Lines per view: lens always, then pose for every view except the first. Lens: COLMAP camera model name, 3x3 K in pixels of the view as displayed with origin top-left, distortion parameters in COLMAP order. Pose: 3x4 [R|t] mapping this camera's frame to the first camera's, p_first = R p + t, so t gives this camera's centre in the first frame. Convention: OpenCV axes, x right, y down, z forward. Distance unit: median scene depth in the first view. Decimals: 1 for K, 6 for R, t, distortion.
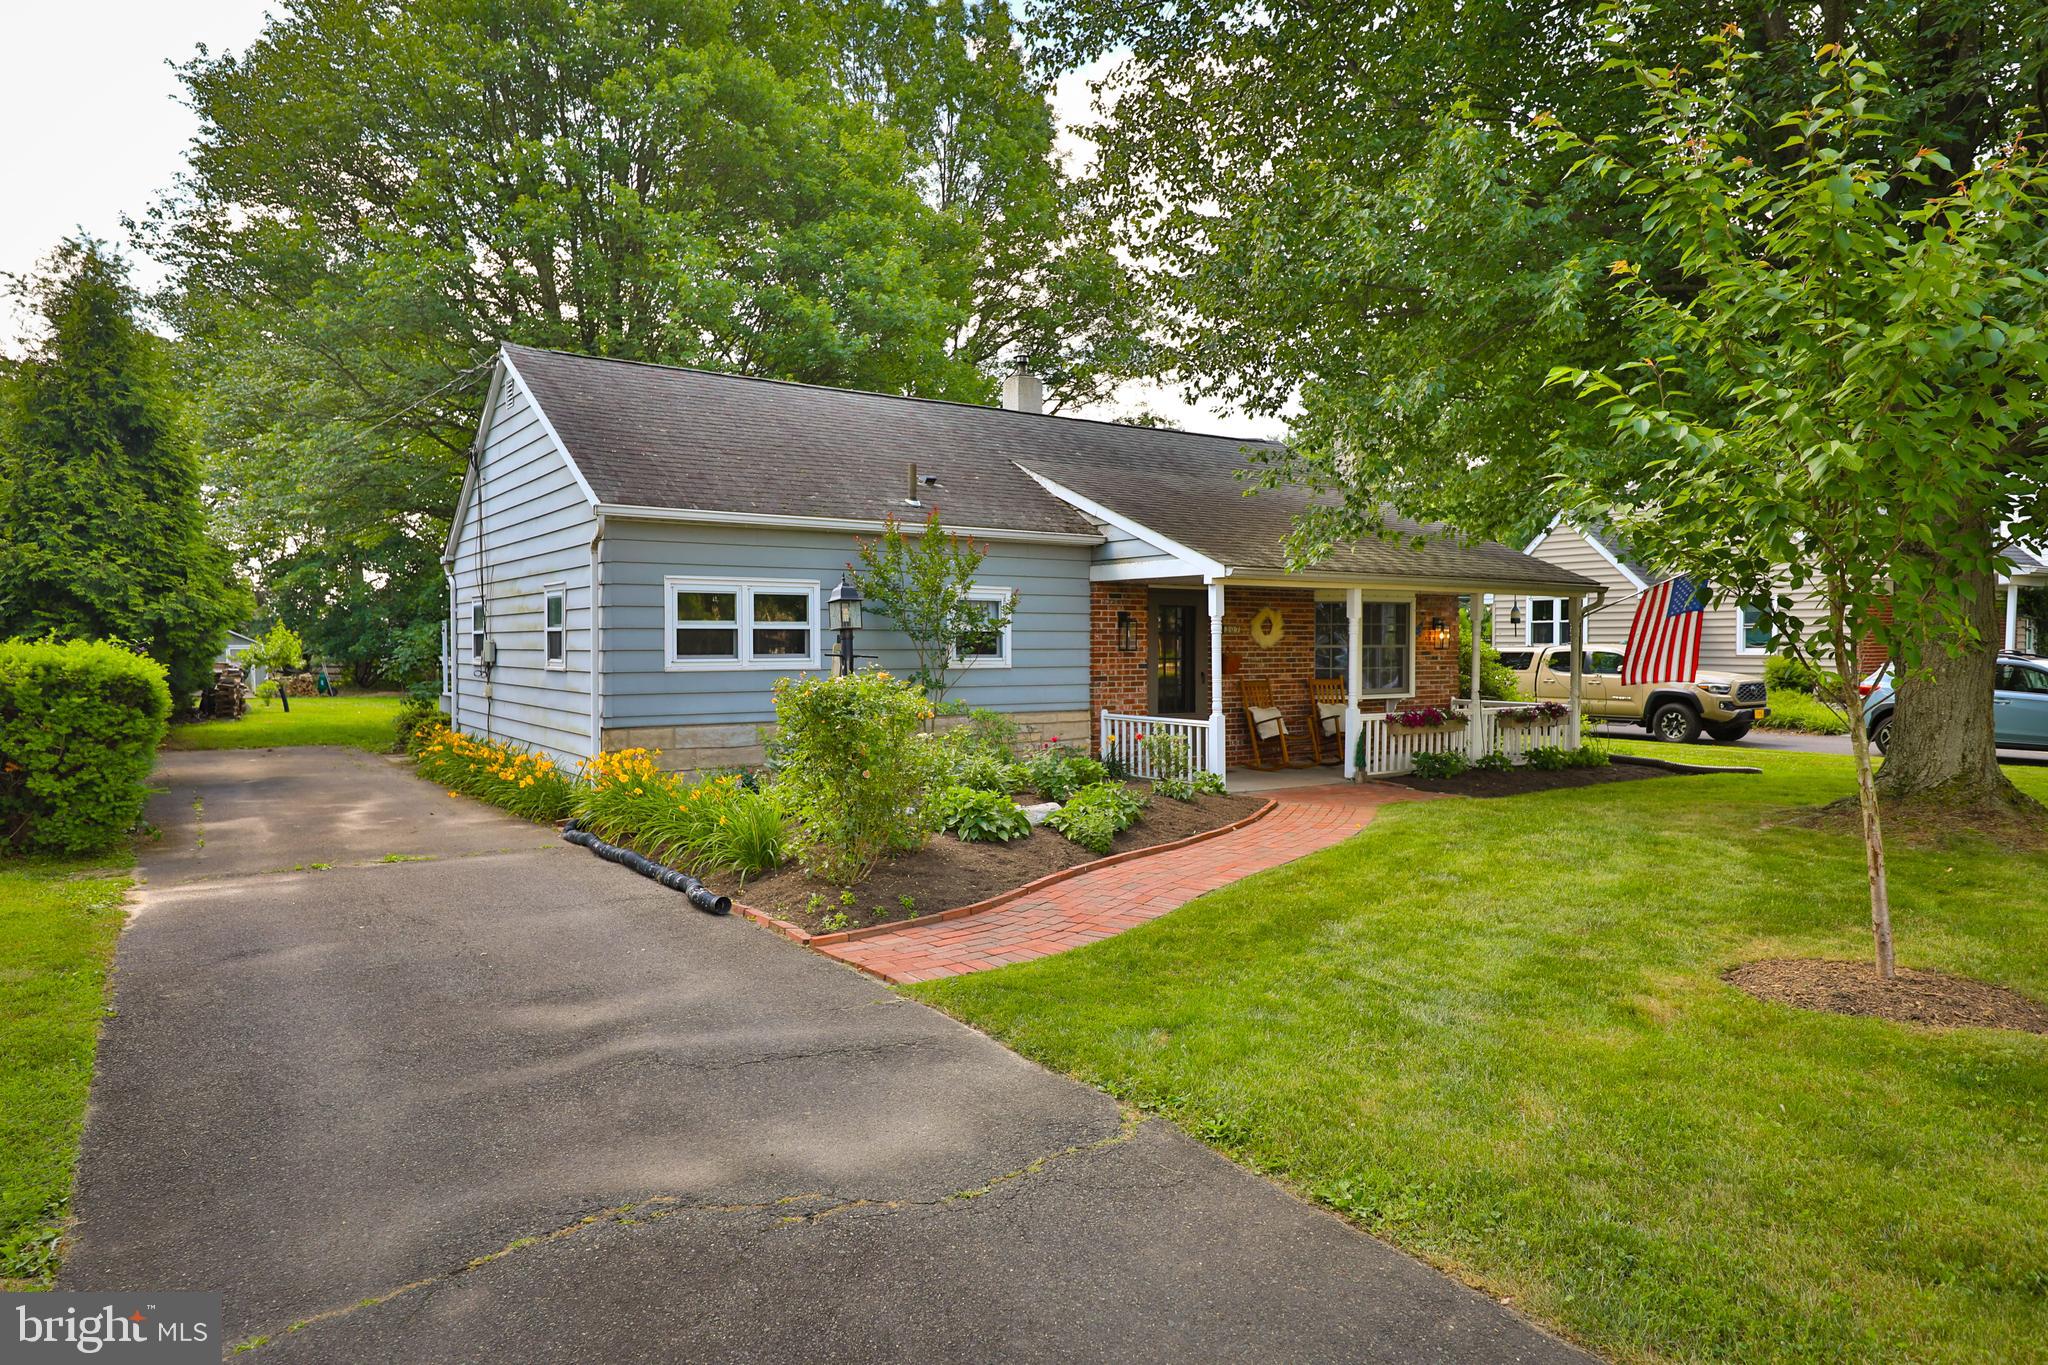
lens RADIAL K [[1204.4, 0, 1017.4], [0, 1204.4, 673.3], [0, 0, 1]] dist [0.000320, -0.000012]
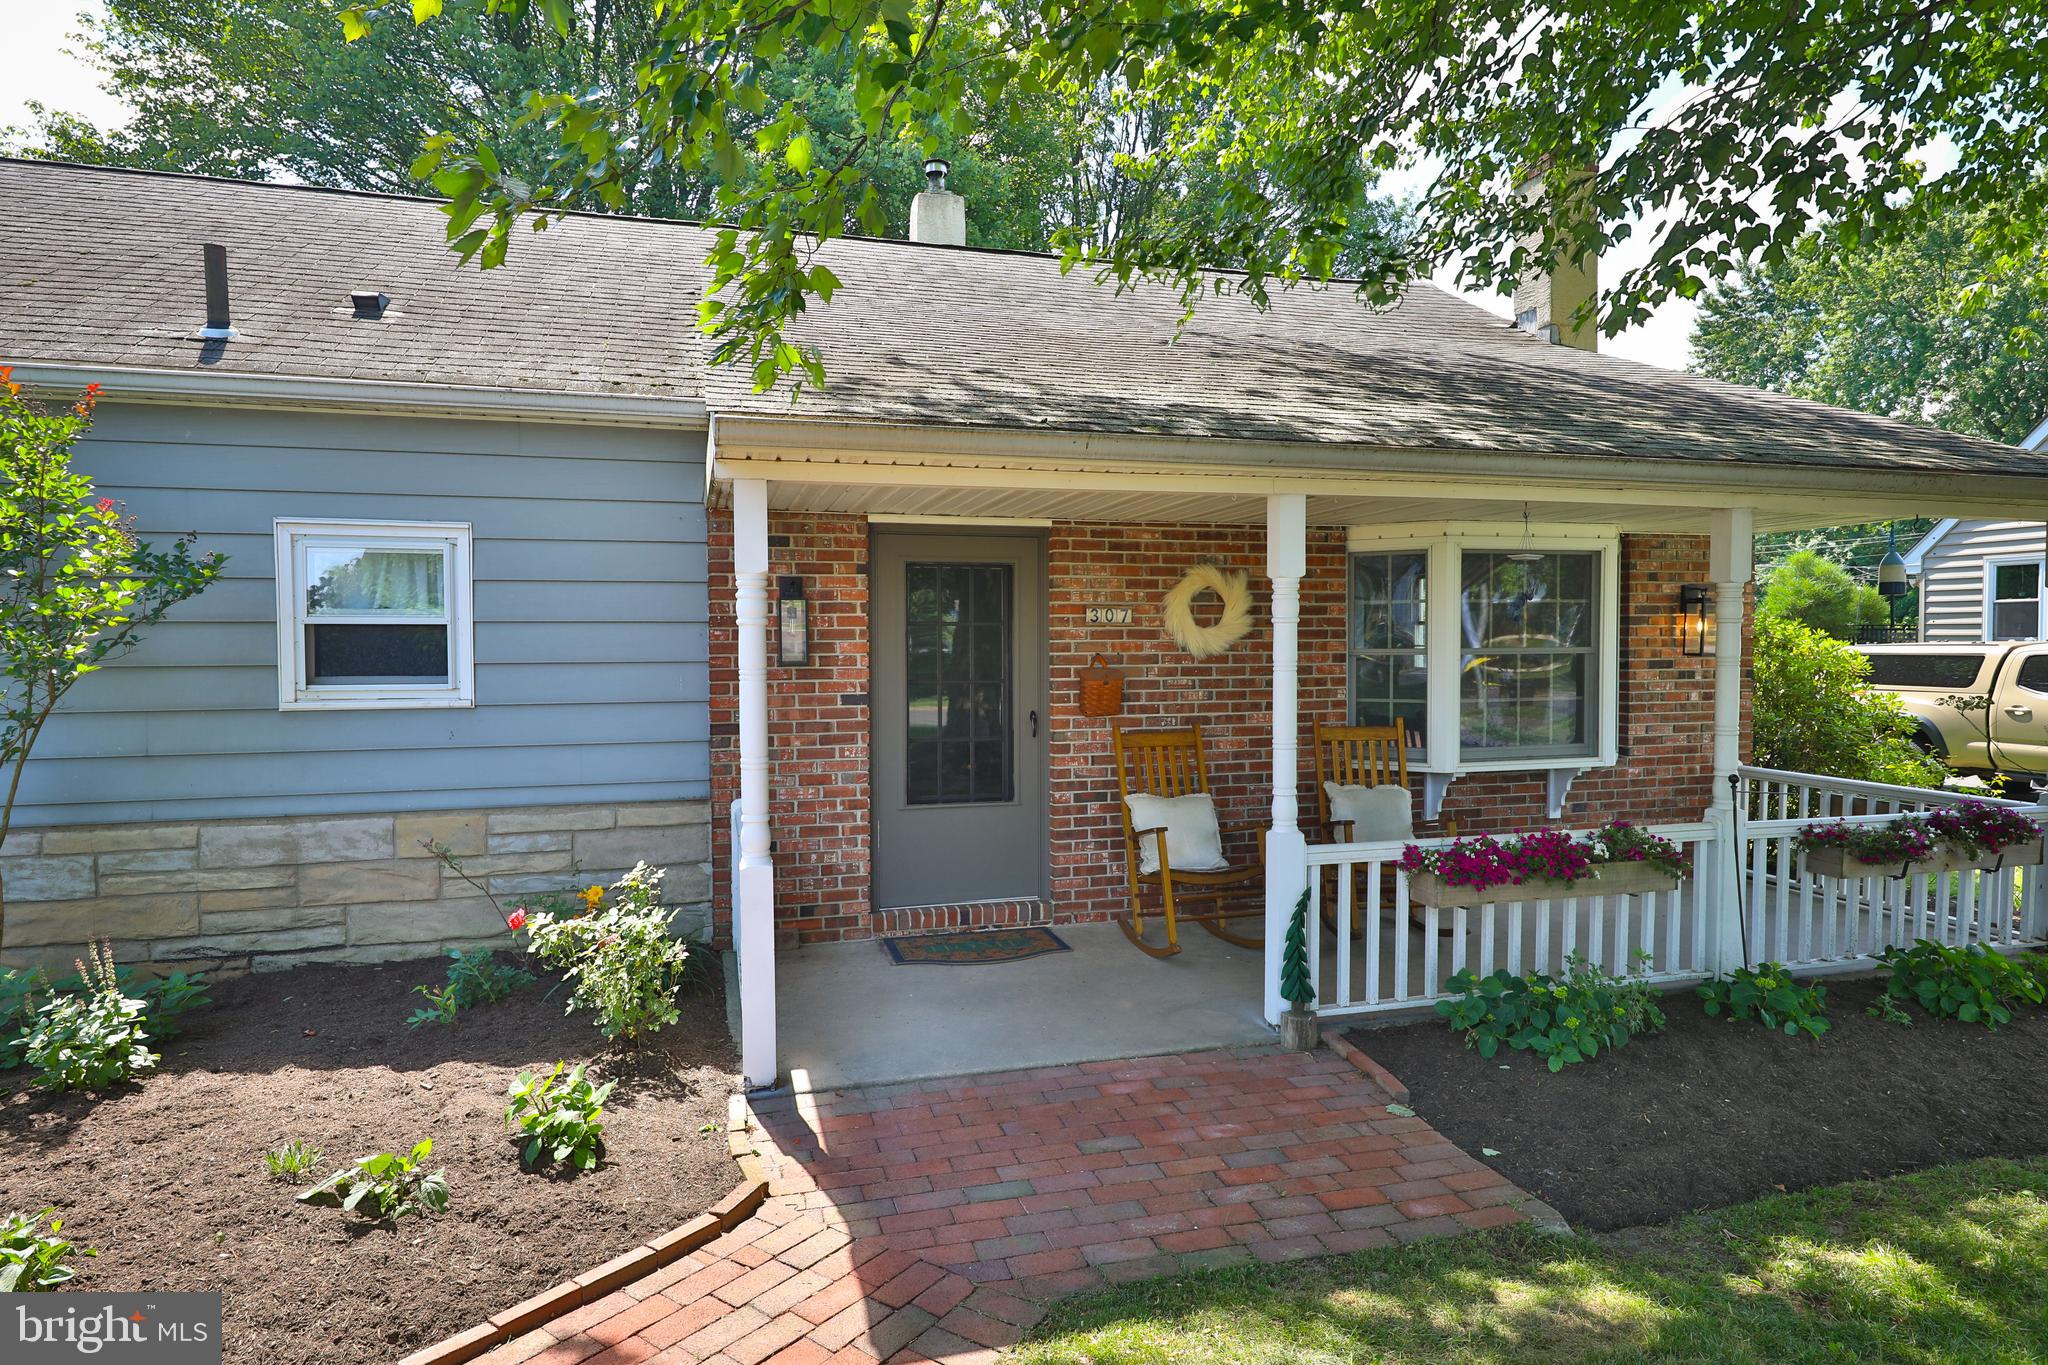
lens RADIAL K [[1108.9, 0, 1035.9], [0, 1108.9, 677.5], [0, 0, 1]] dist [-0.002049, -0.000649]
pose [[0.945959, 0.007789, -0.324193, 0.289442], [-0.003726, 0.999907, 0.013149, -0.018824], [0.324265, -0.011230, 0.945900, 0.608144]]
